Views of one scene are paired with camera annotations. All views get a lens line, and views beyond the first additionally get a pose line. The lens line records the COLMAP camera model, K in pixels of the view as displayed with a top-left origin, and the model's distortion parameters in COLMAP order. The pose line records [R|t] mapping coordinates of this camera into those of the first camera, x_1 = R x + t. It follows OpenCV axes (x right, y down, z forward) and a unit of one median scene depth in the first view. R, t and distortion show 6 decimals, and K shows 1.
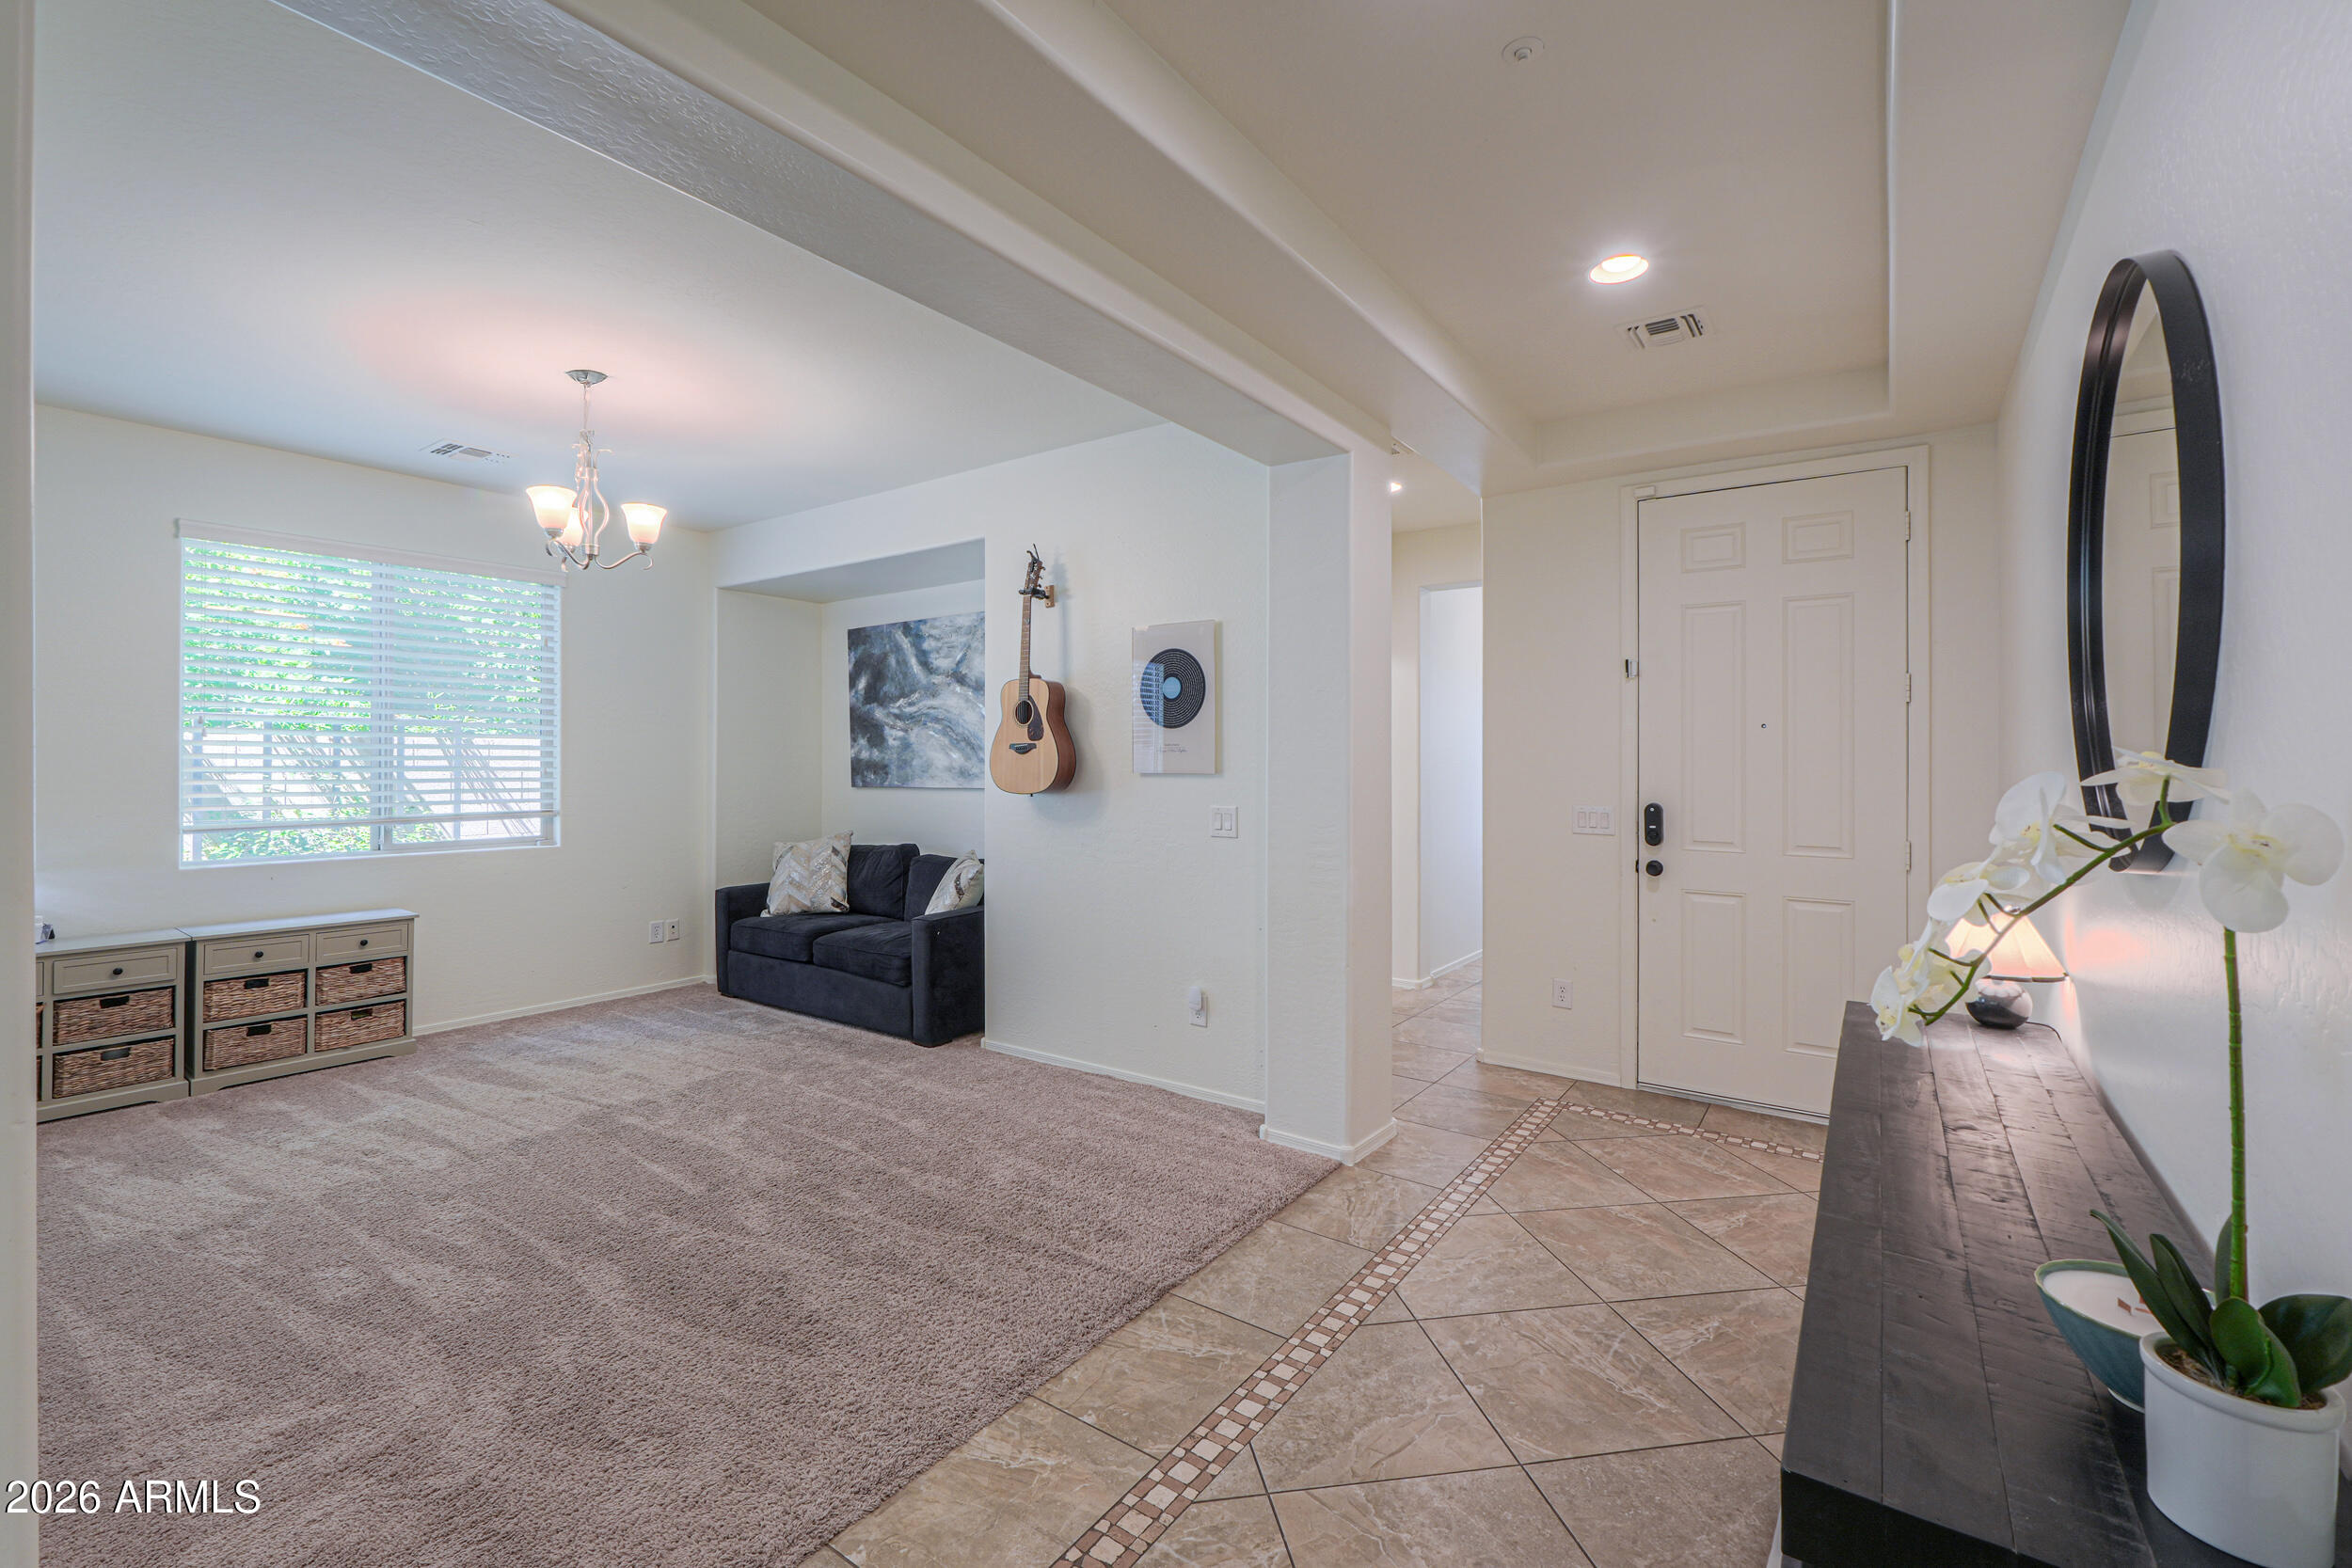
lens RADIAL K [[995.4, 0, 1179.3], [0, 995.4, 754.9], [0, 0, 1]] dist [-0.001492, -0.000111]
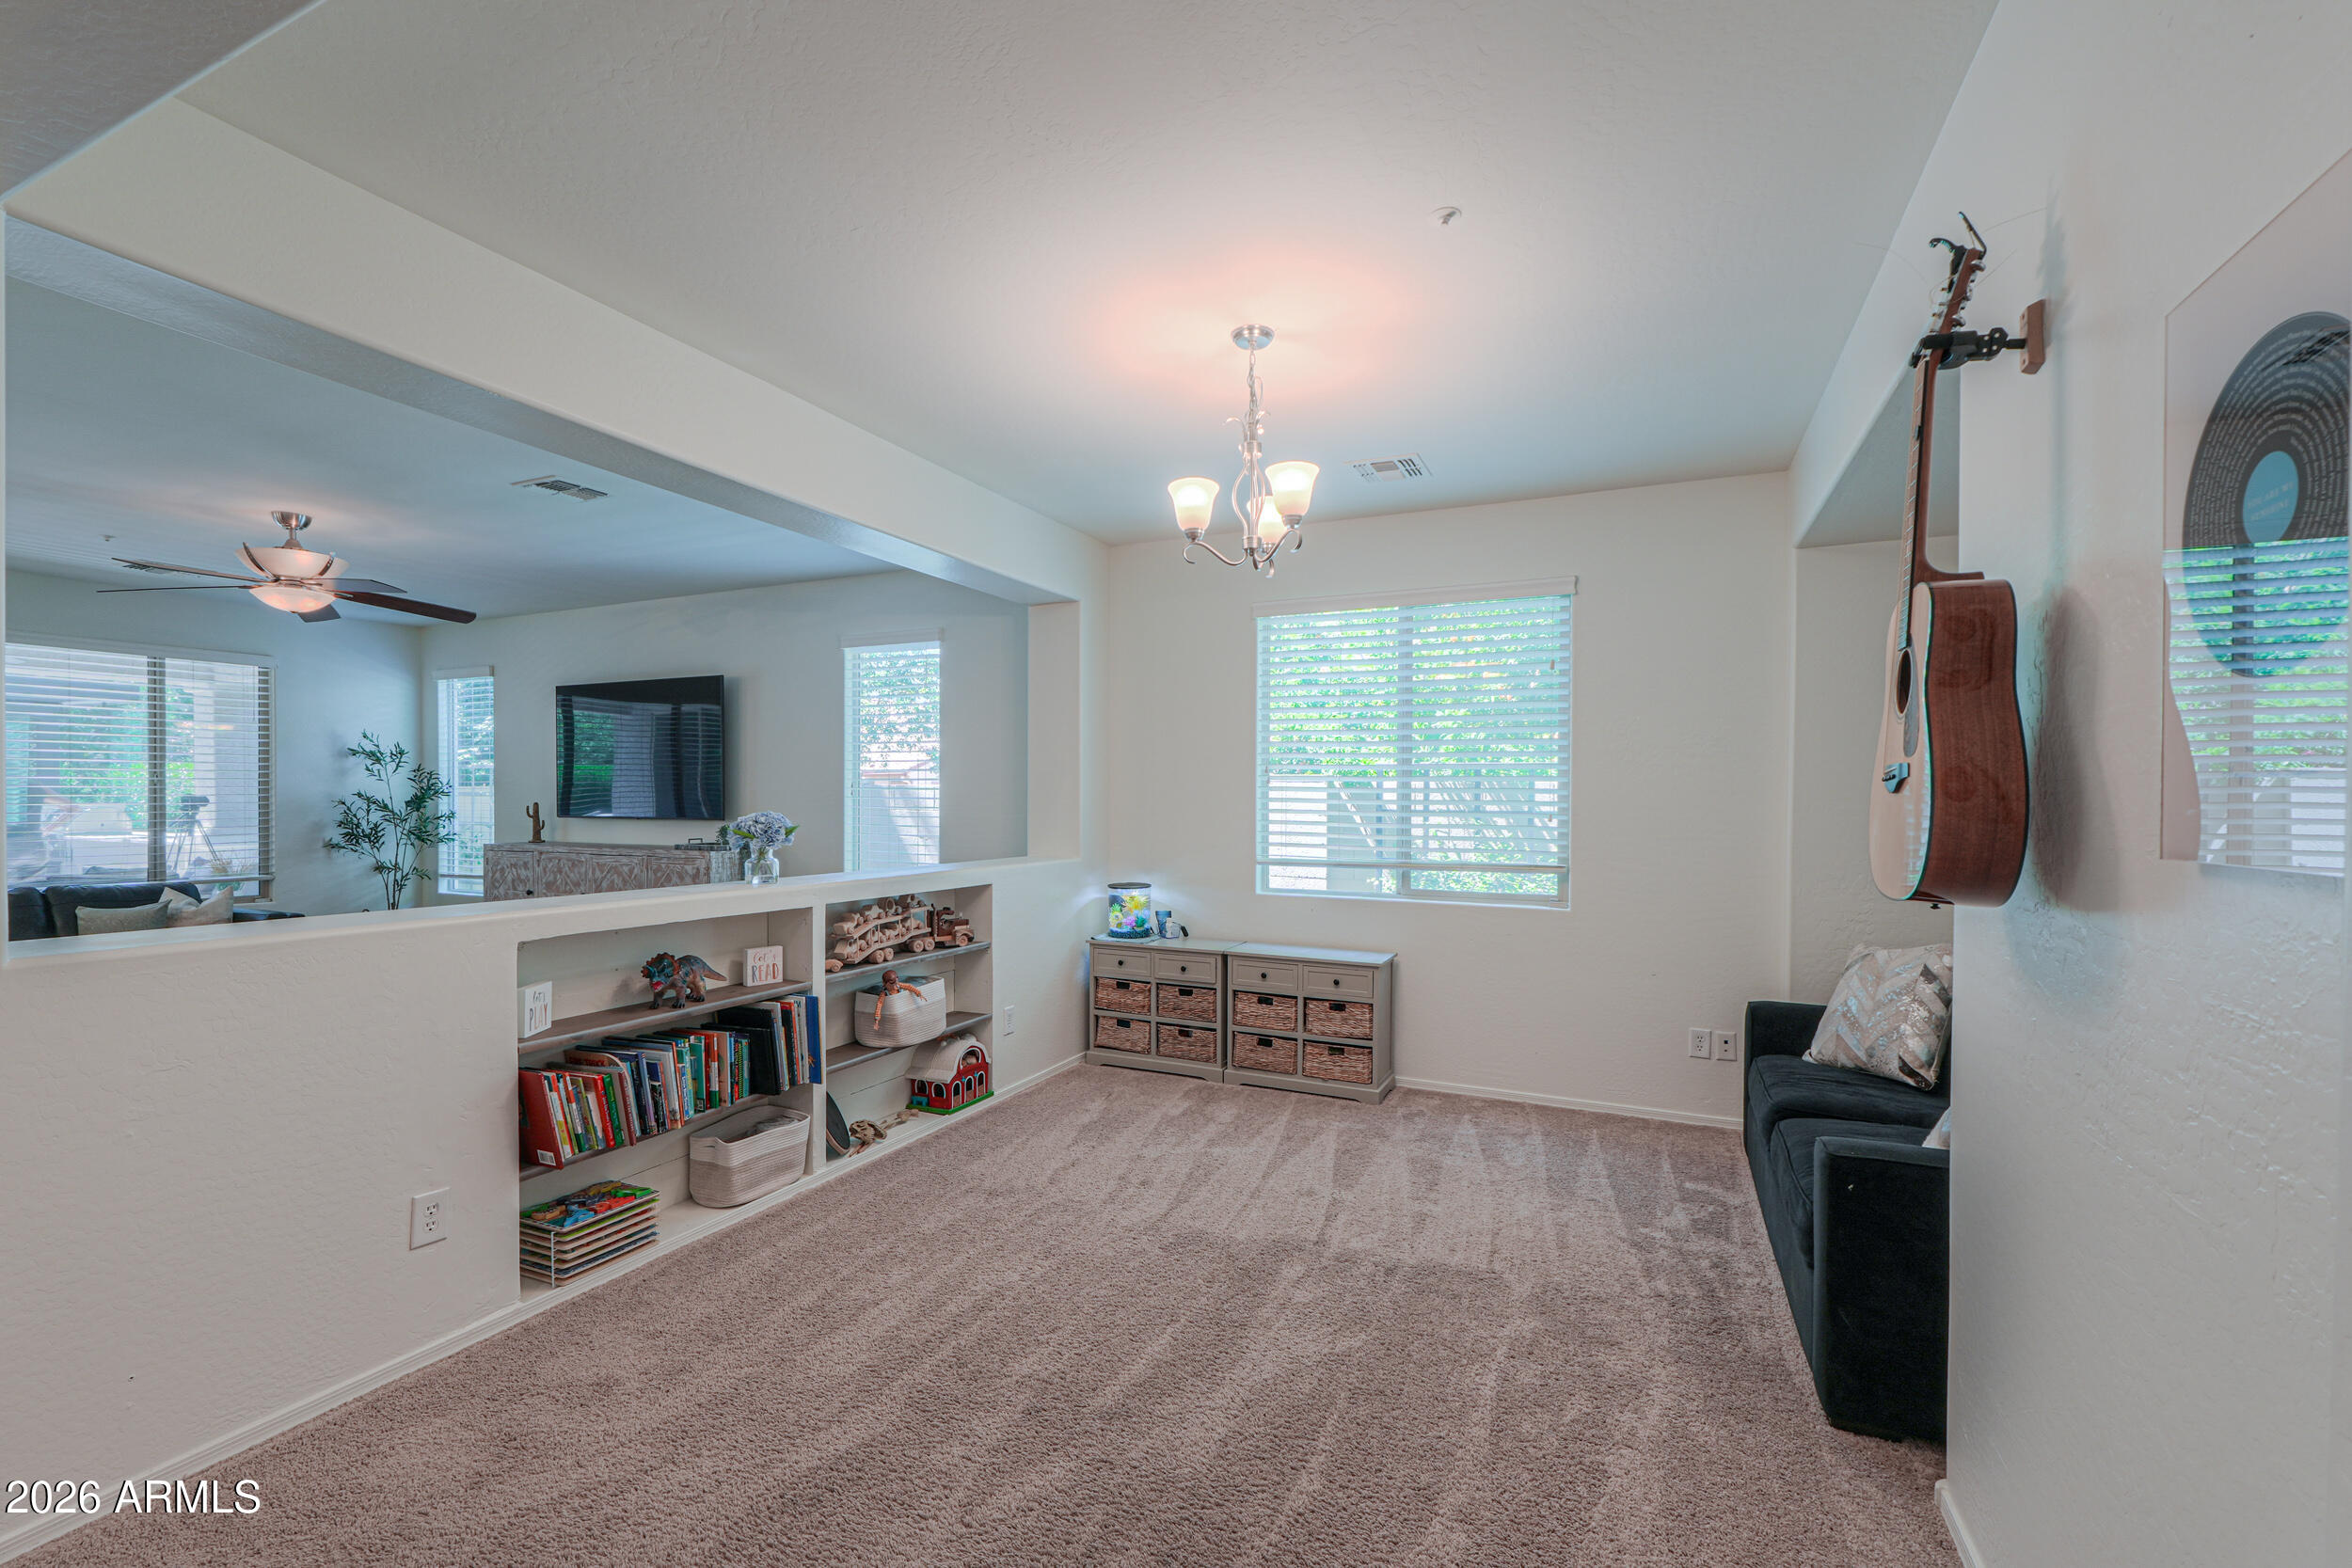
lens RADIAL K [[996.5, 0, 1175.2], [0, 996.5, 806.0], [0, 0, 1]] dist [-0.000283, -0.000196]
pose [[0.171378, 0.004956, -0.985193, 0.164653], [-0.000291, 0.999988, 0.004980, 0.001559], [0.985205, -0.000567, 0.171378, 0.658790]]
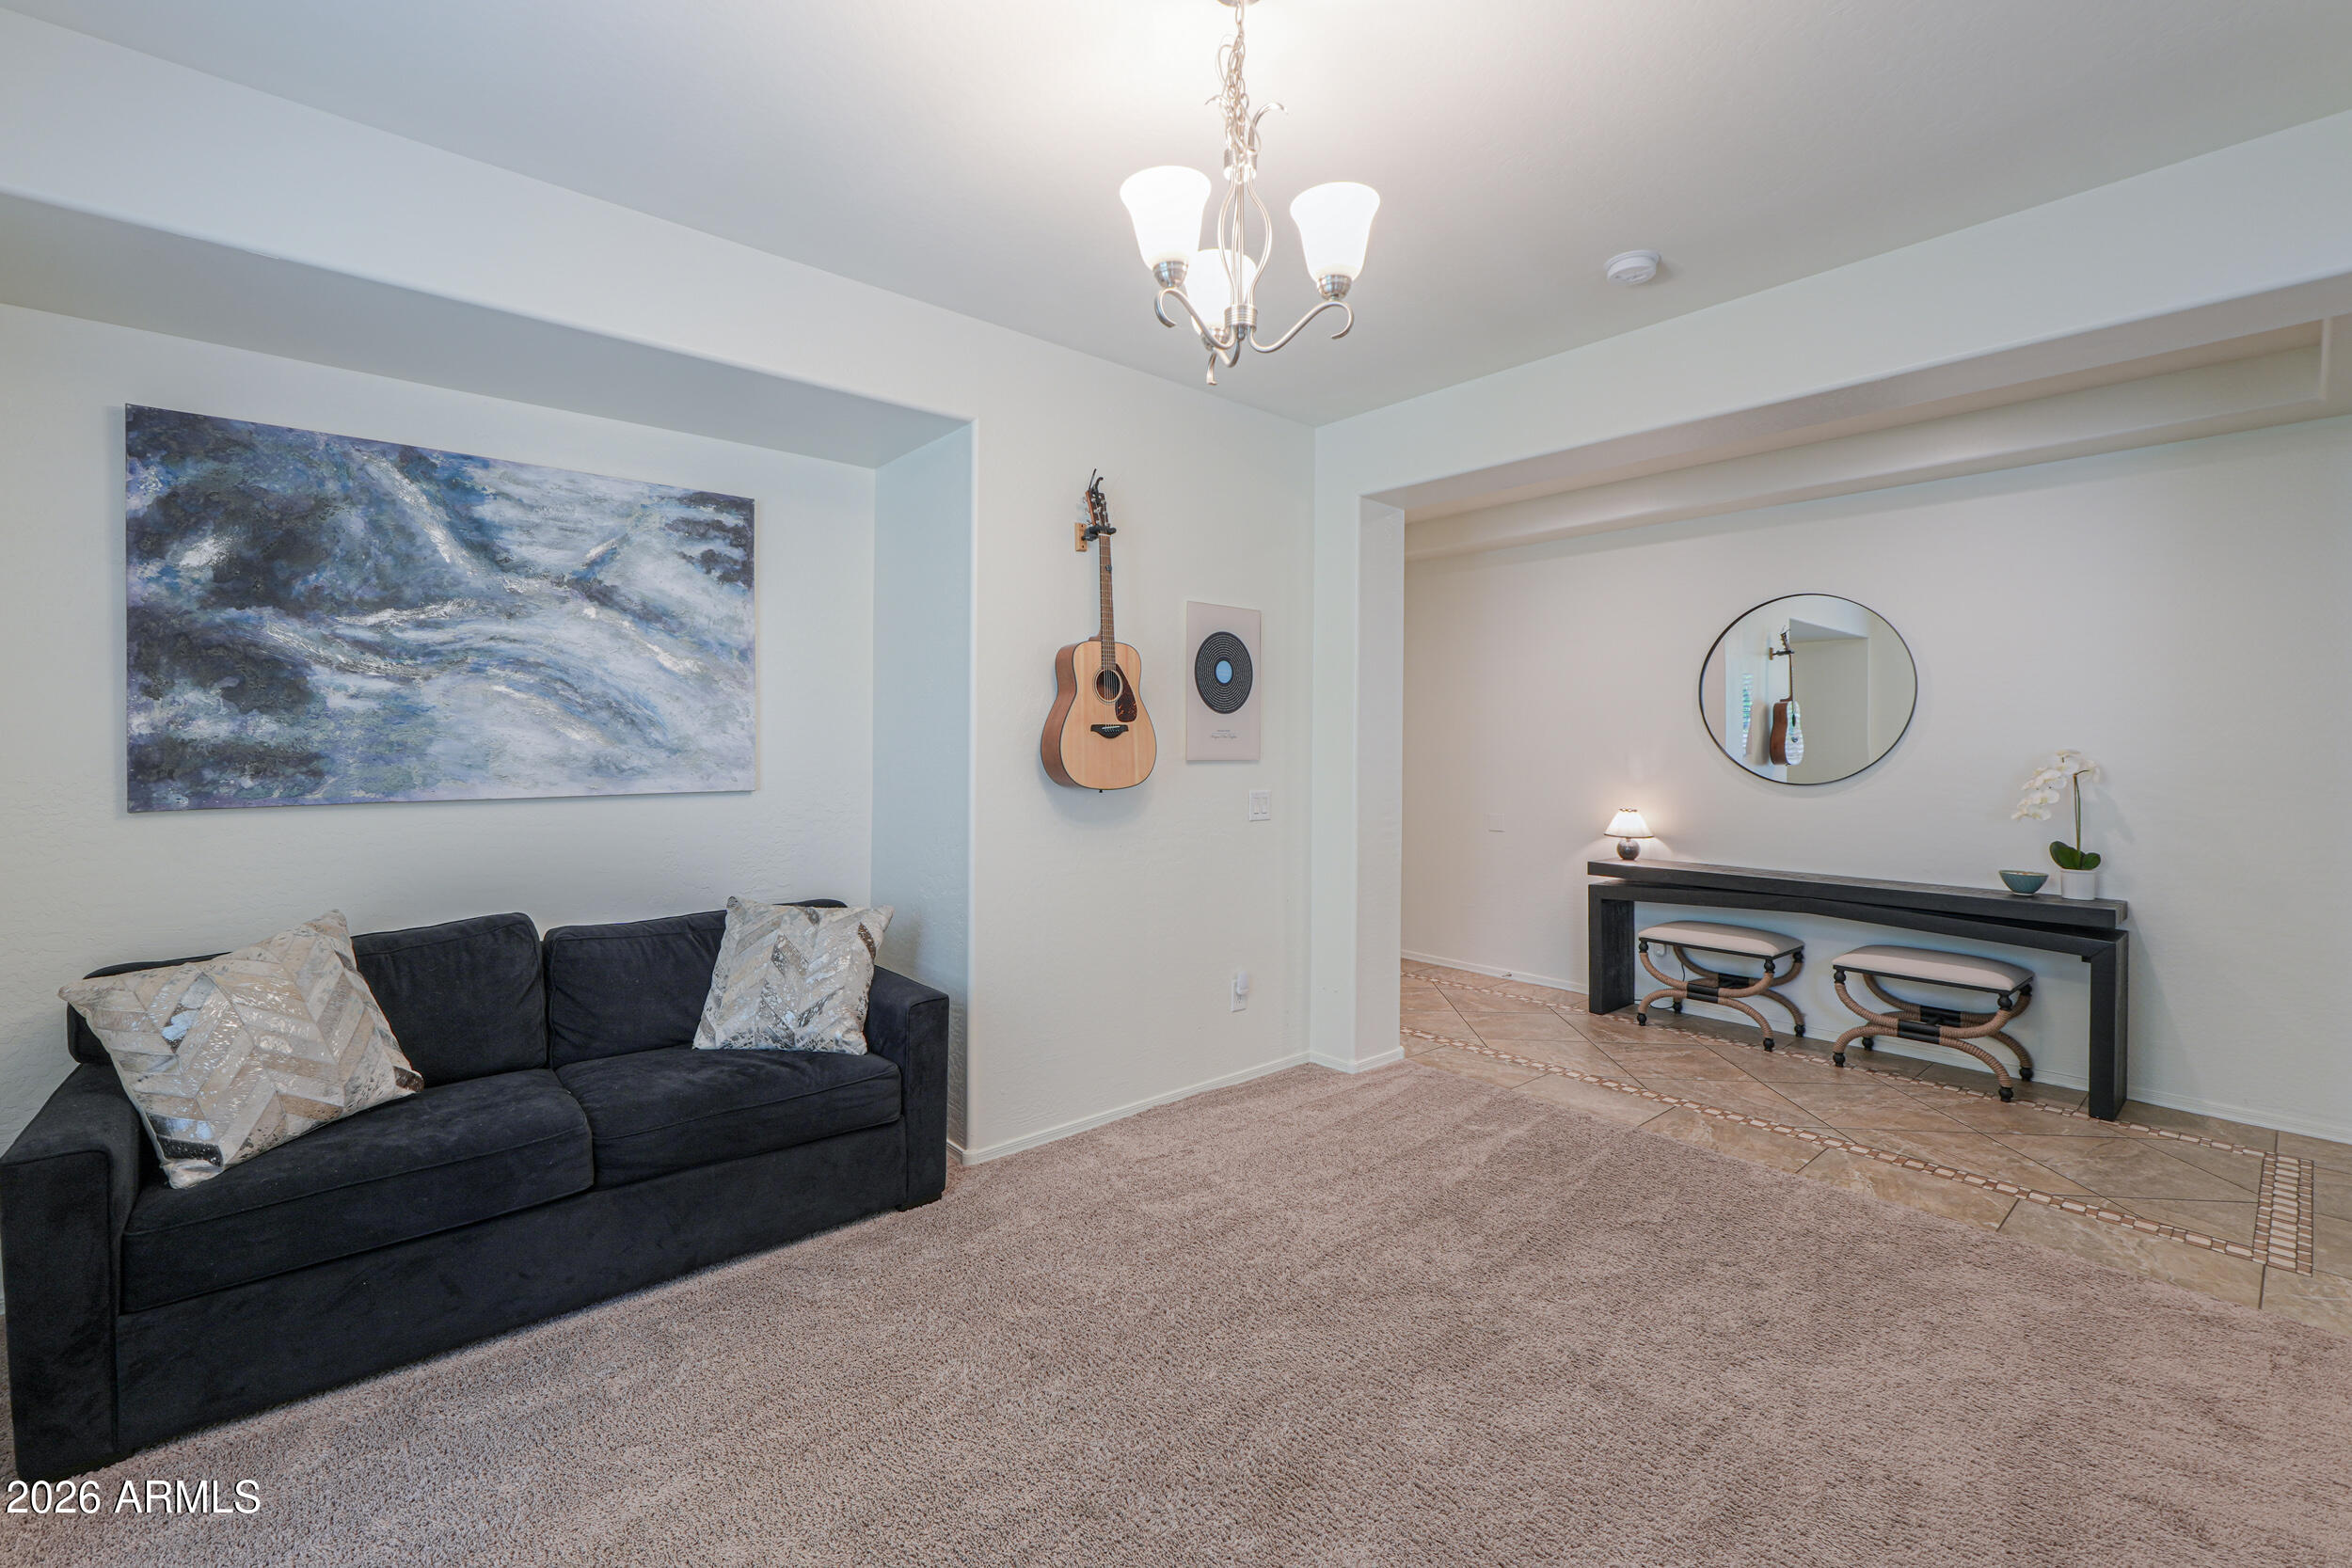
lens RADIAL K [[993.5, 0, 1169.8], [0, 993.5, 737.3], [0, 0, 1]] dist [-0.000520, -0.000123]
pose [[0.245325, 0.005359, 0.969426, -0.882124], [-0.010190, 0.999944, -0.002949, 0.000249], [-0.969387, -0.009155, 0.245366, 0.746774]]
